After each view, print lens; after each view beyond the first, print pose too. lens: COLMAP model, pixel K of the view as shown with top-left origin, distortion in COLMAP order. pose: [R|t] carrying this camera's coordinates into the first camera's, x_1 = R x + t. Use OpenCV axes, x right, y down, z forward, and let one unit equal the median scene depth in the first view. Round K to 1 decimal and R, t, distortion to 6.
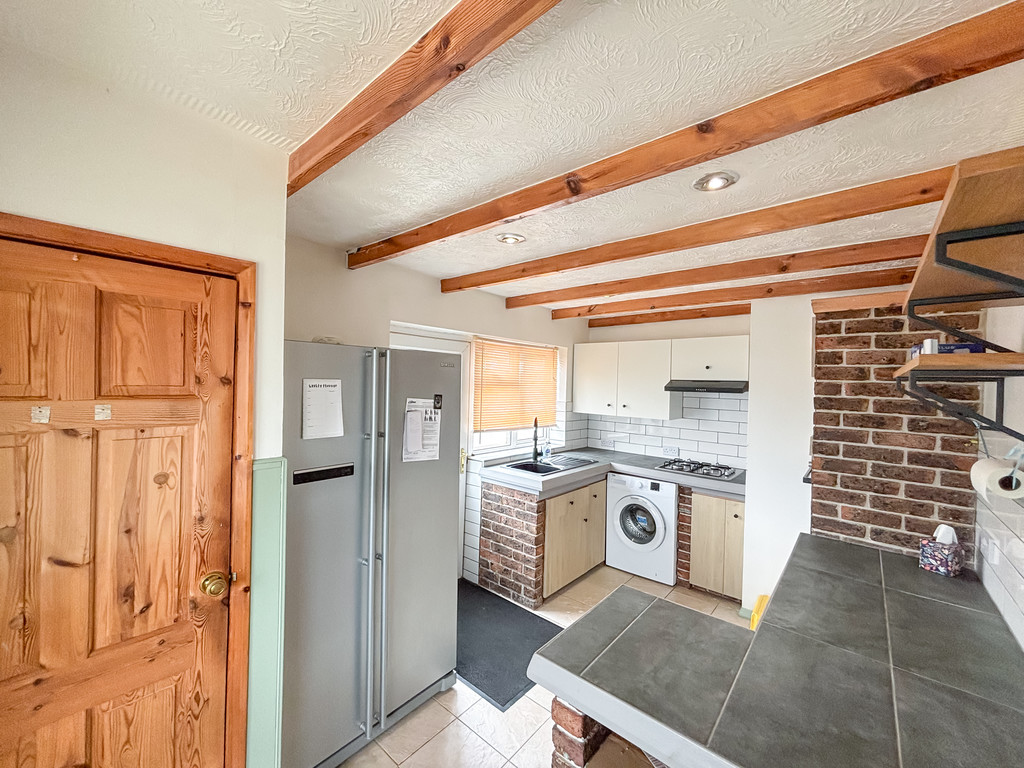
lens RADIAL K [[409.8, 0, 510.2], [0, 409.8, 383.4], [0, 0, 1]] dist [0.000608, -0.000101]
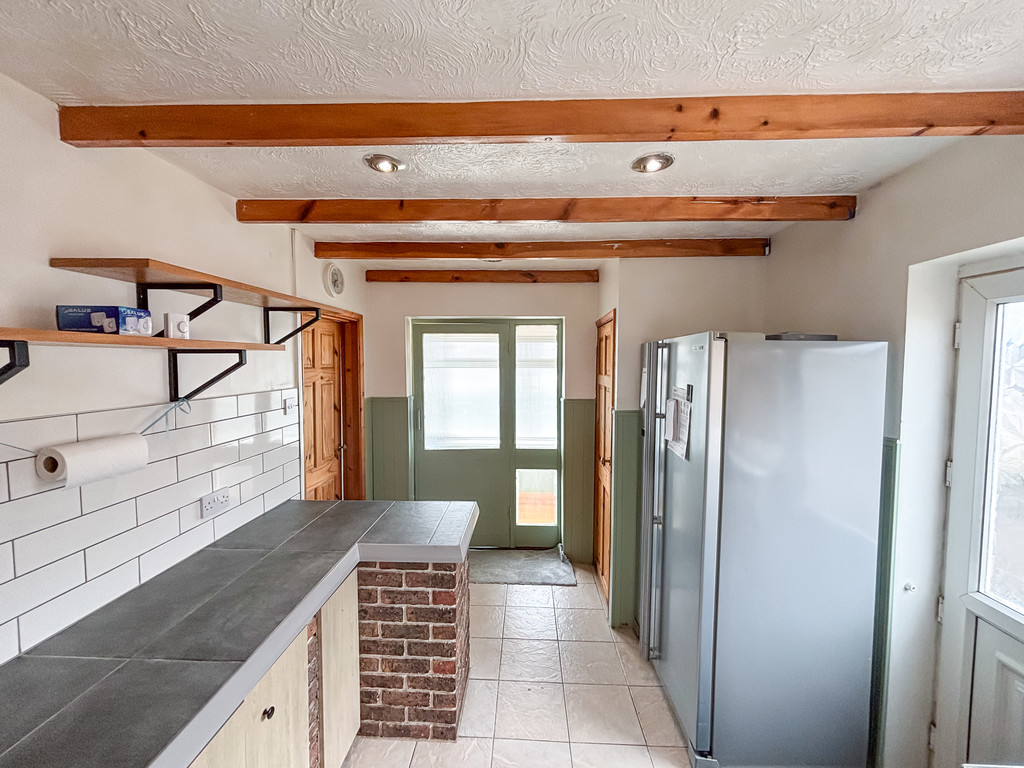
lens RADIAL K [[409.8, 0, 510.2], [0, 409.8, 383.4], [0, 0, 1]] dist [0.000608, -0.000101]
pose [[-0.784613, 0.003104, -0.619979, 0.445761], [-0.026429, 0.998911, 0.038450, 0.002229], [0.619423, 0.046554, -0.783676, 1.007262]]
